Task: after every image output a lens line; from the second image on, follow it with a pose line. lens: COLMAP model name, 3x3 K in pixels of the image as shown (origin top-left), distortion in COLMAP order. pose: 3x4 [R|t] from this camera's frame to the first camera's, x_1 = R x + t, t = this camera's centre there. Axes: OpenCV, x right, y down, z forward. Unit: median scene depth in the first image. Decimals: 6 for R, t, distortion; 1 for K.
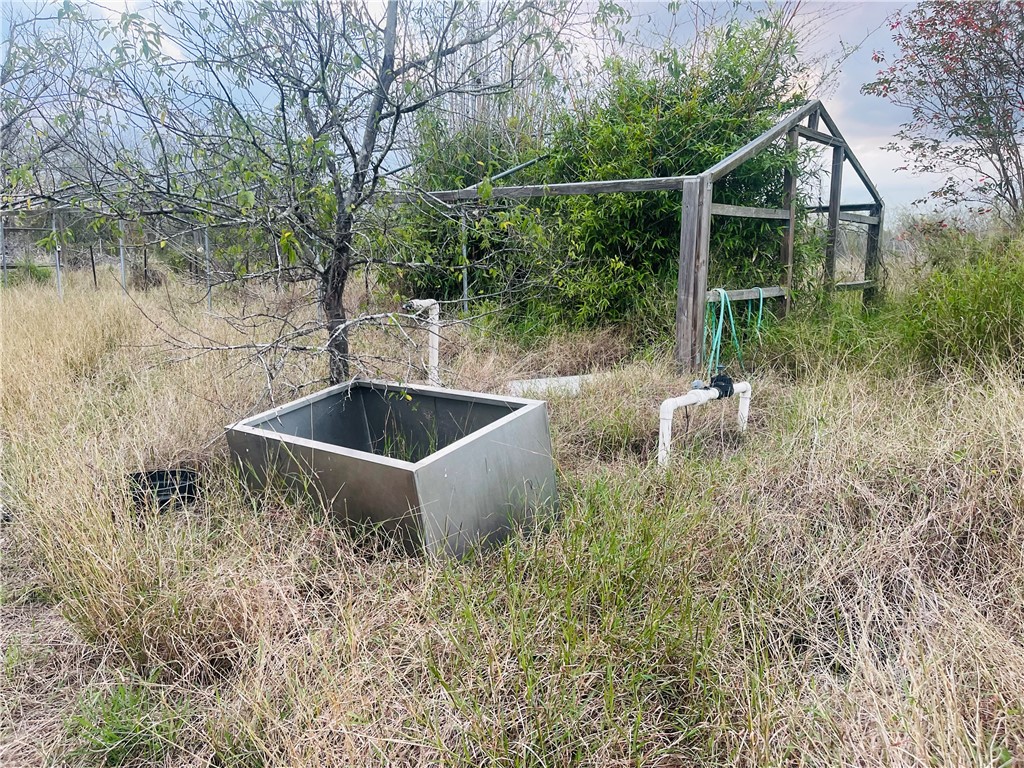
lens RADIAL K [[768.2, 0, 510.4], [0, 768.2, 386.9], [0, 0, 1]] dist [0.058171, -0.070579]
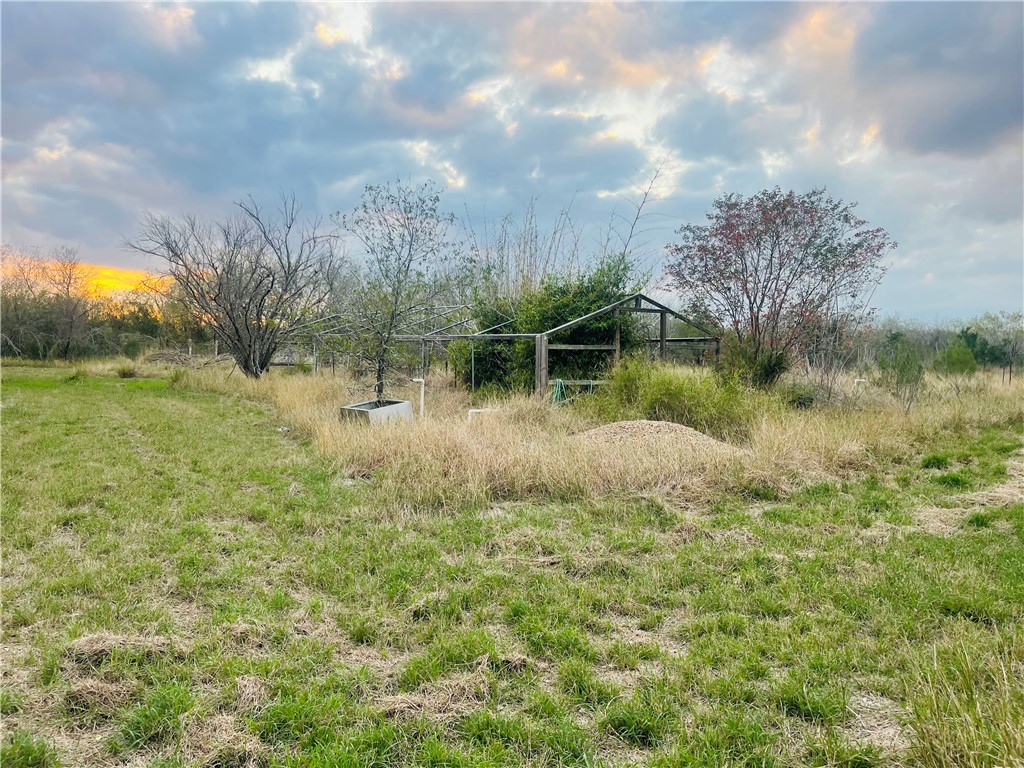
lens RADIAL K [[768.2, 0, 510.4], [0, 768.2, 386.9], [0, 0, 1]] dist [0.058171, -0.070579]
pose [[0.958546, 0.028876, -0.283472, 0.791830], [-0.065980, 0.990307, -0.122228, 0.185832], [0.277195, 0.135864, 0.951159, -1.238031]]
